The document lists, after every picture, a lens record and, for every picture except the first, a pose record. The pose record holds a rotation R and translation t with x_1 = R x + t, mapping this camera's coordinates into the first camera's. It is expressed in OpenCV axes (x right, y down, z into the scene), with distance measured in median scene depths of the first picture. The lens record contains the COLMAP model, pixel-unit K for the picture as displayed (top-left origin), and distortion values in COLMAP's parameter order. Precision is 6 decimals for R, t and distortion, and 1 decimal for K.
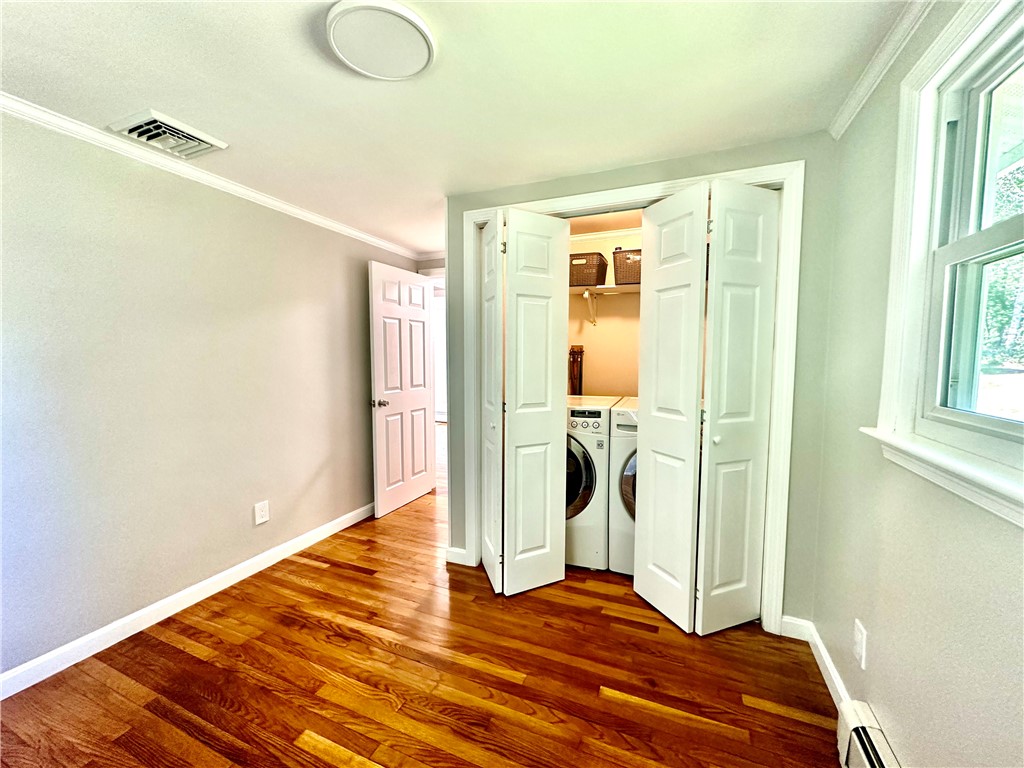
lens RADIAL K [[410.3, 0, 511.4], [0, 410.3, 384.3], [0, 0, 1]] dist [-0.000300, 0.000506]
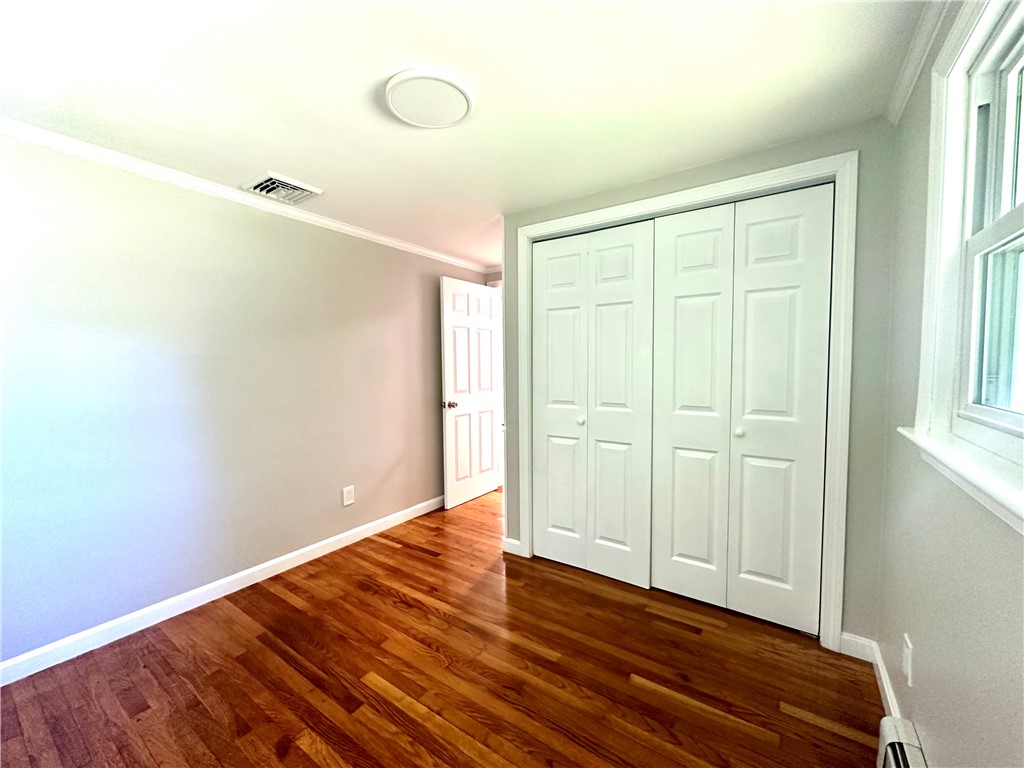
lens RADIAL K [[410.3, 0, 511.2], [0, 410.3, 384.1], [0, 0, 1]] dist [-0.000300, 0.000506]
pose [[0.979696, -0.000032, -0.200490, 0.119041], [-0.003516, 0.999843, -0.017345, 0.017787], [0.200459, 0.017698, 0.979542, -0.089560]]
